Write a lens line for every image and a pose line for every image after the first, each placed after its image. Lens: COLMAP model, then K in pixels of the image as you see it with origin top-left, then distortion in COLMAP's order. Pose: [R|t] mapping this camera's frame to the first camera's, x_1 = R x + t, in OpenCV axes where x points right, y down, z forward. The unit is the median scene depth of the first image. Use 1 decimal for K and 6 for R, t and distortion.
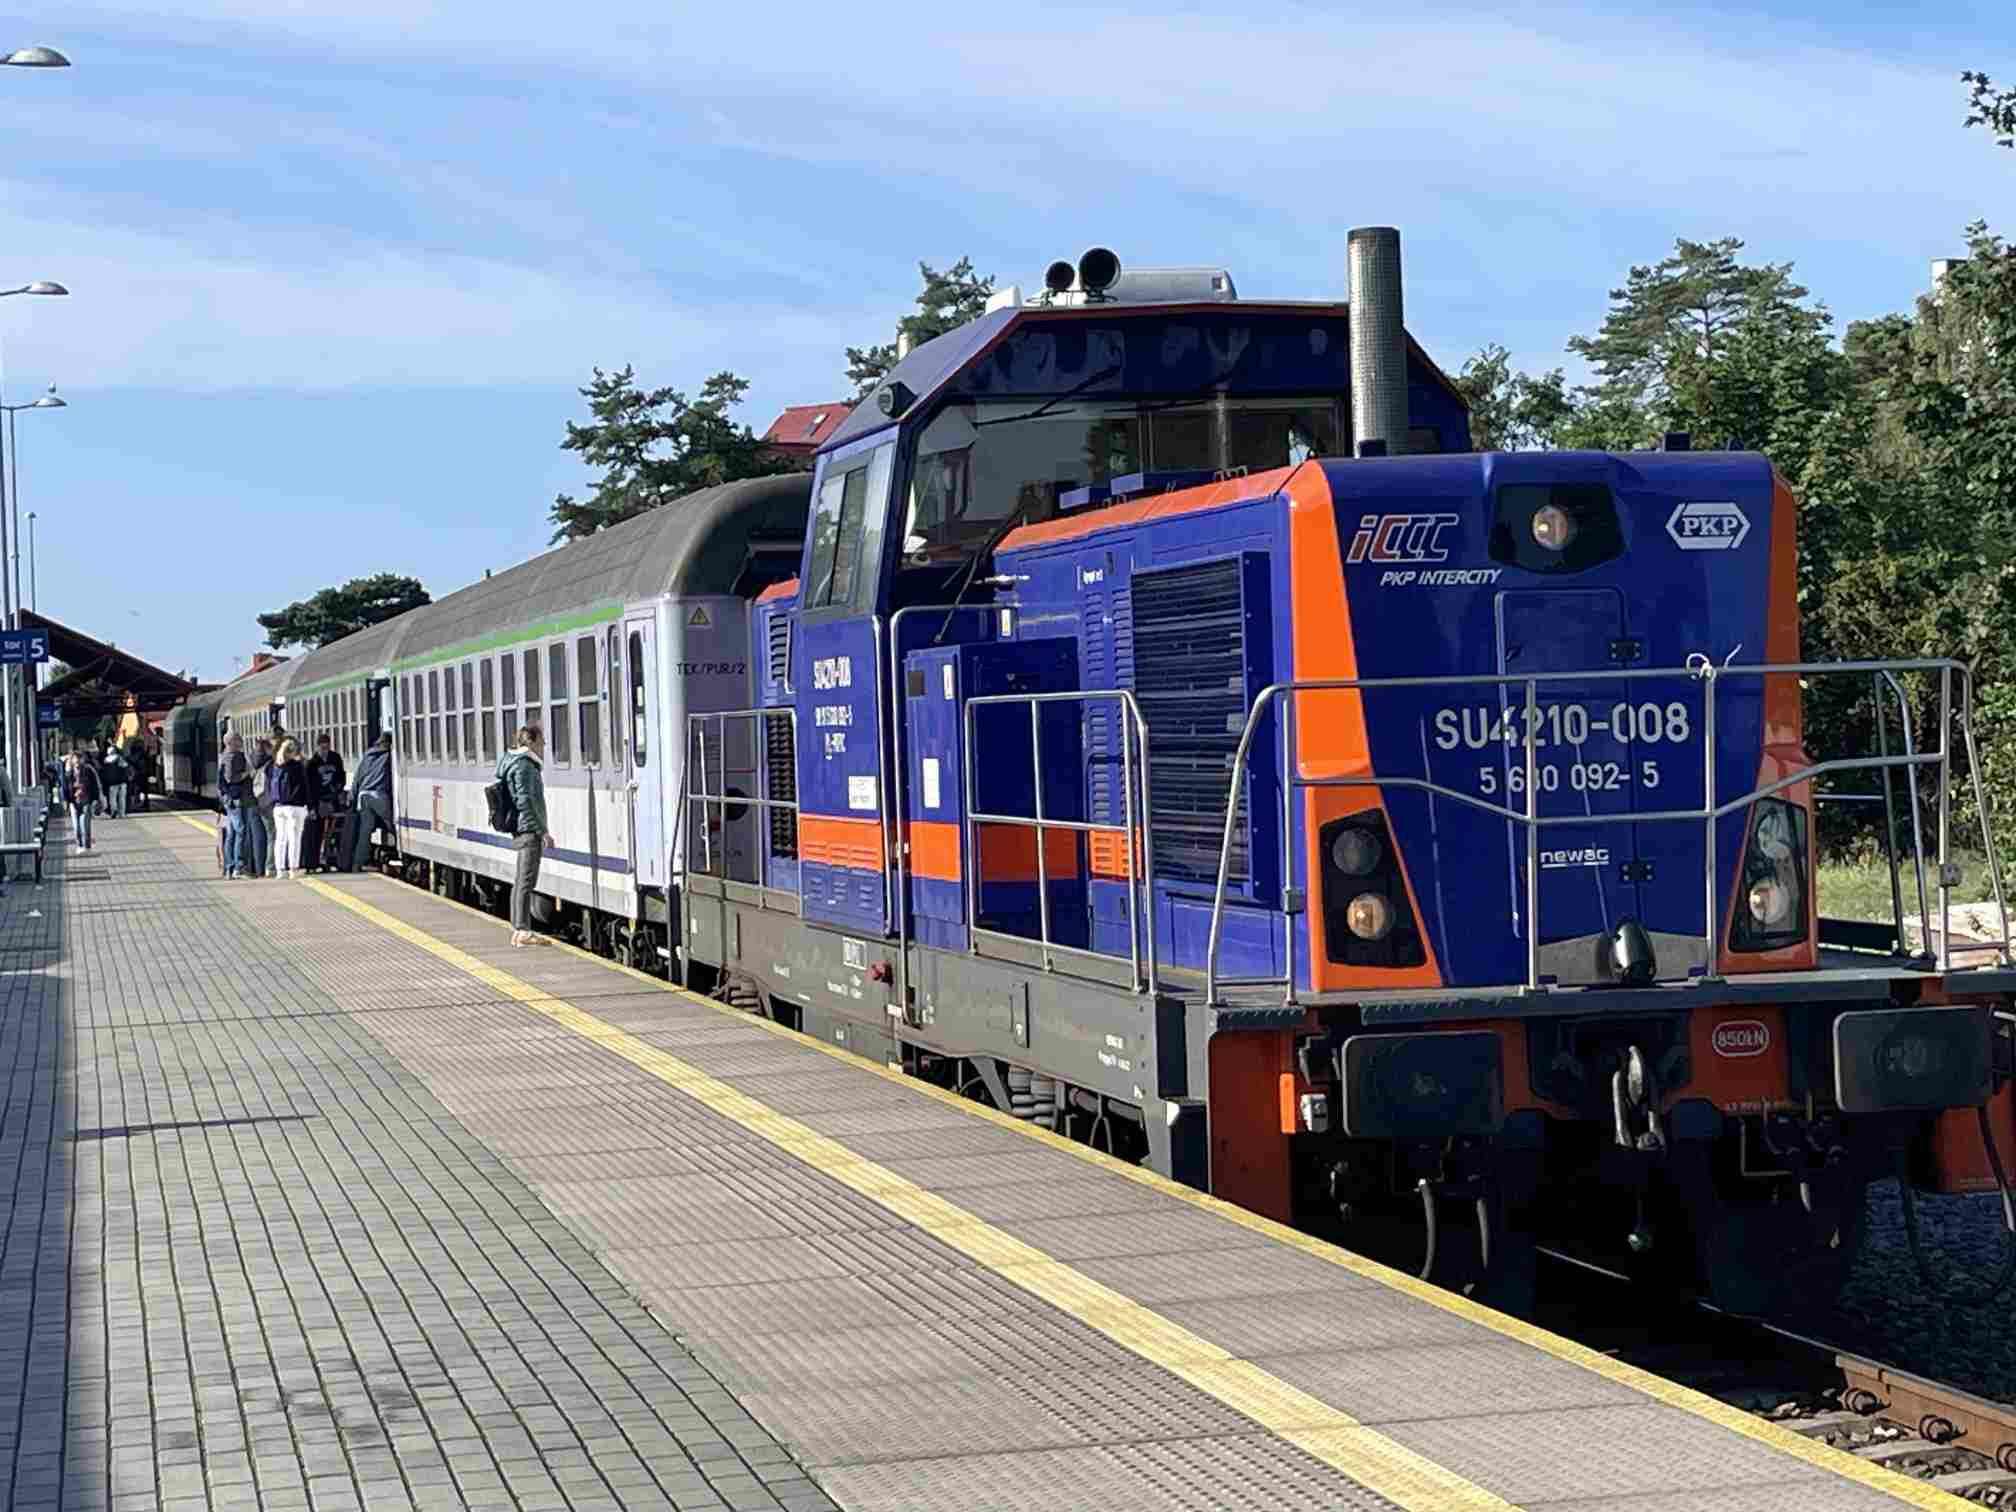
lens RADIAL K [[4174.3, 0, 1008.0], [0, 4174.3, 756.0], [0, 0, 1]] dist [0.144190, -0.582582]
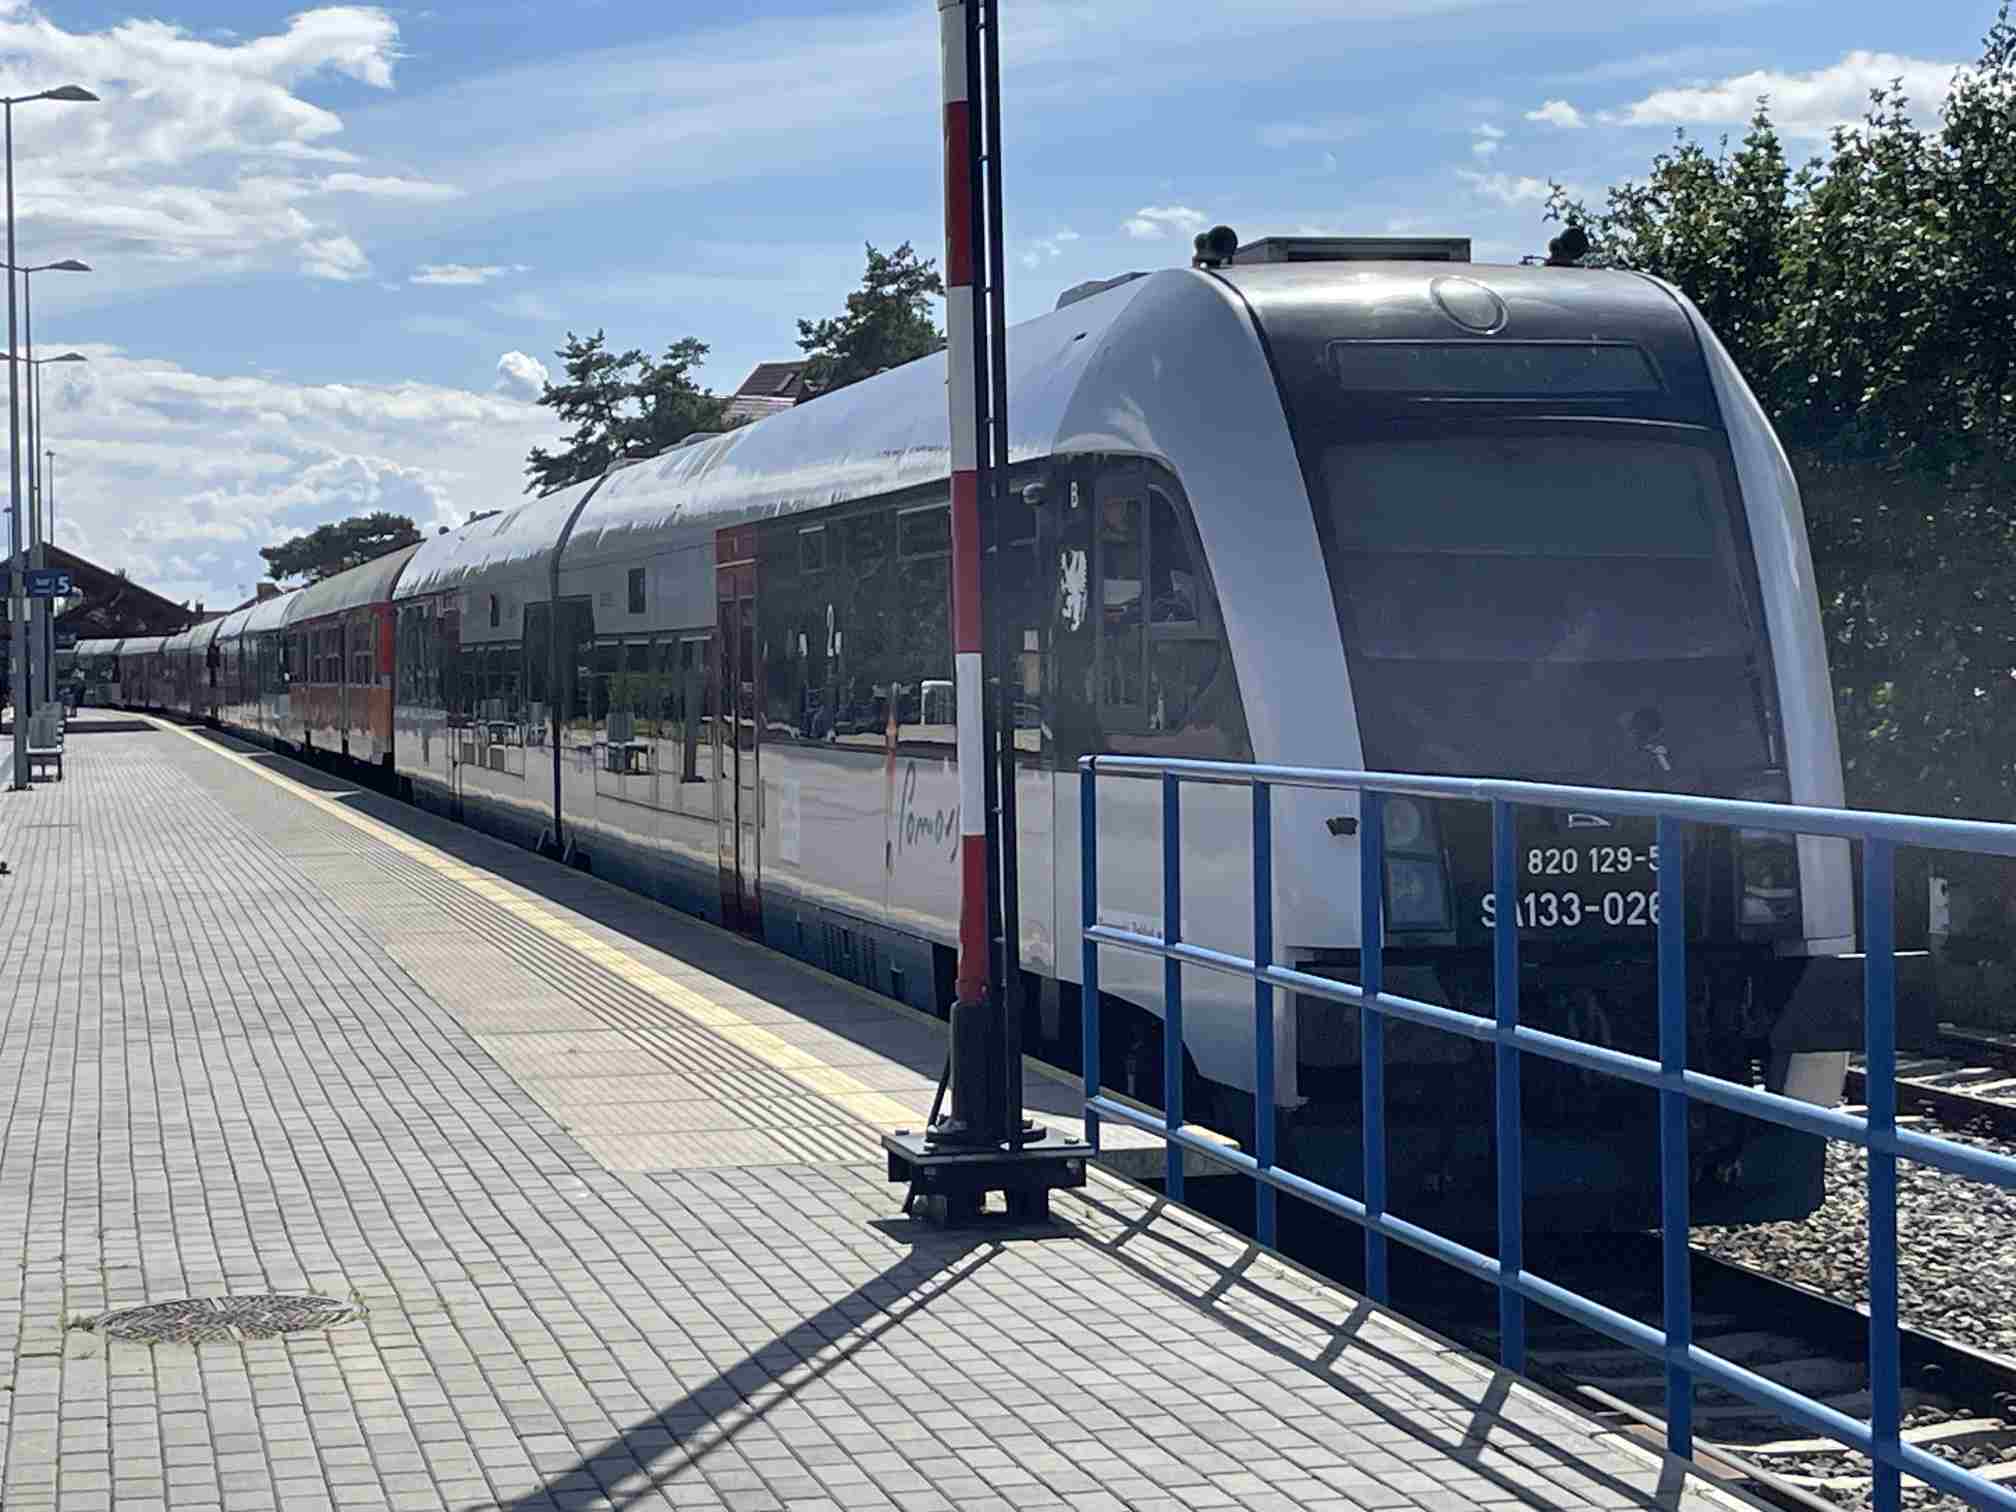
lens RADIAL K [[4136.5, 0, 1008.0], [0, 4136.5, 756.0], [0, 0, 1]] dist [0.040346, 0.223792]
pose [[0.999723, 0.023508, 0.000917, 0.075450], [-0.023519, 0.999631, 0.013618, 0.001860], [-0.000596, -0.013636, 0.999907, -0.355031]]
